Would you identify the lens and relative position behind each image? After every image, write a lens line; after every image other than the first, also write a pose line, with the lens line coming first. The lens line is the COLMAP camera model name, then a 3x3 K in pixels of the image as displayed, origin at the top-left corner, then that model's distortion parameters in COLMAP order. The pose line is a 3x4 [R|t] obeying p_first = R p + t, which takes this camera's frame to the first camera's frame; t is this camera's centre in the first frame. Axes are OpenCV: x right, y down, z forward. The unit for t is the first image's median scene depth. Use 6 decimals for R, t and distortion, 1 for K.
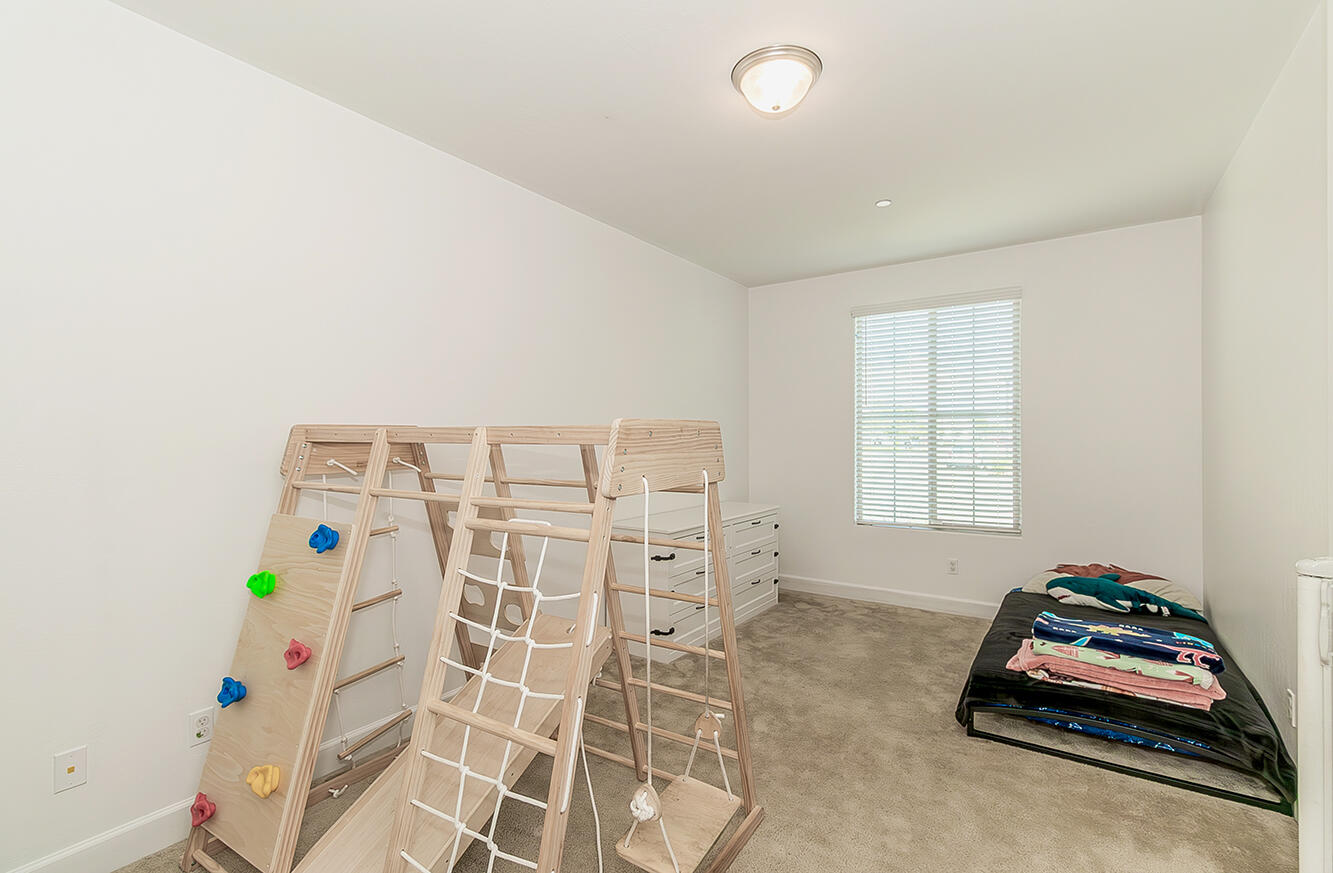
lens RADIAL K [[607.9, 0, 669.0], [0, 607.9, 431.0], [0, 0, 1]] dist [-0.001078, 0.000394]
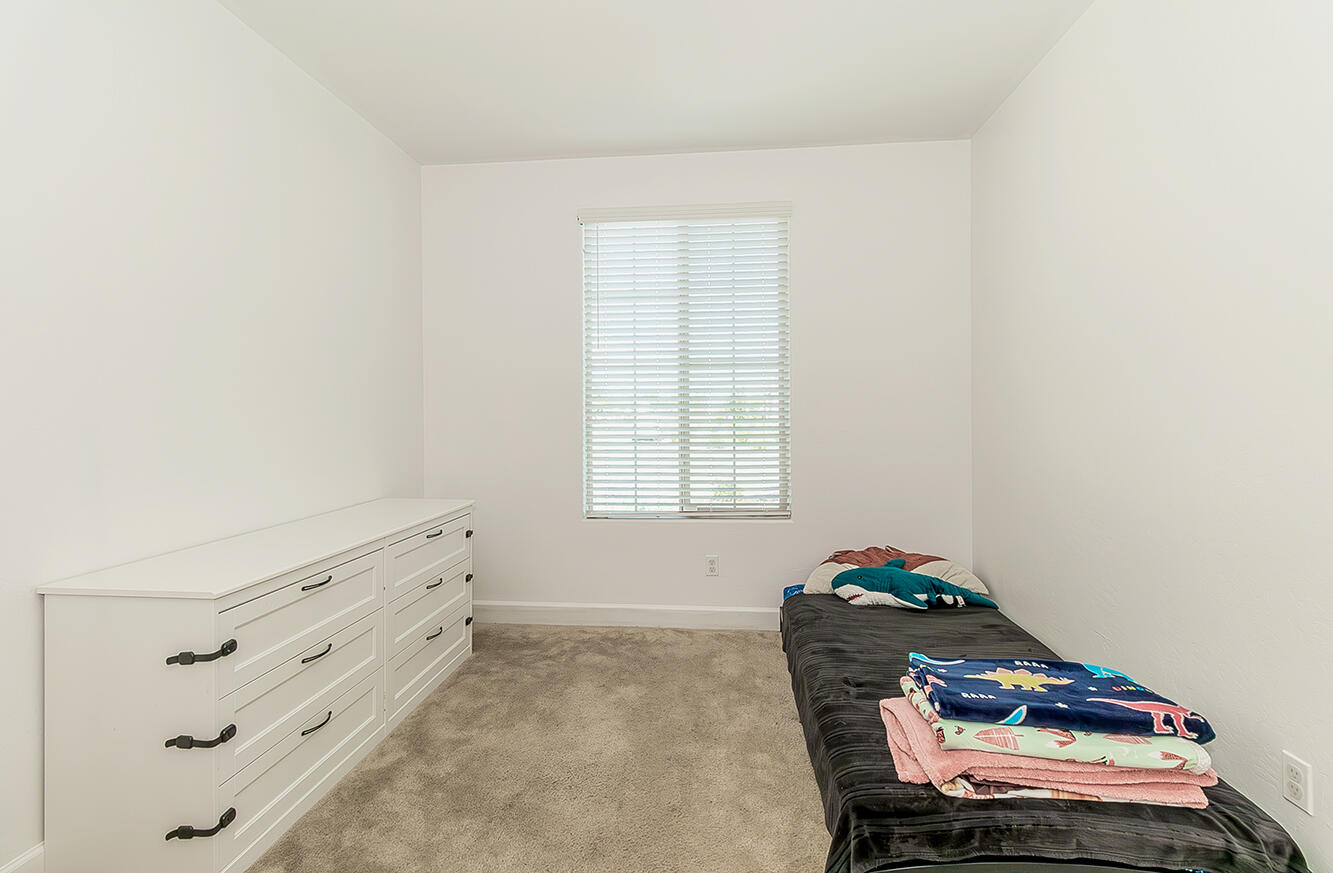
lens RADIAL K [[612.4, 0, 665.3], [0, 612.4, 419.6], [0, 0, 1]] dist [-0.002564, 0.000718]
pose [[0.880050, -0.009181, 0.474792, 0.067809], [-0.001219, 0.999766, 0.021592, 0.030523], [-0.474879, -0.019580, 0.879833, 0.424139]]
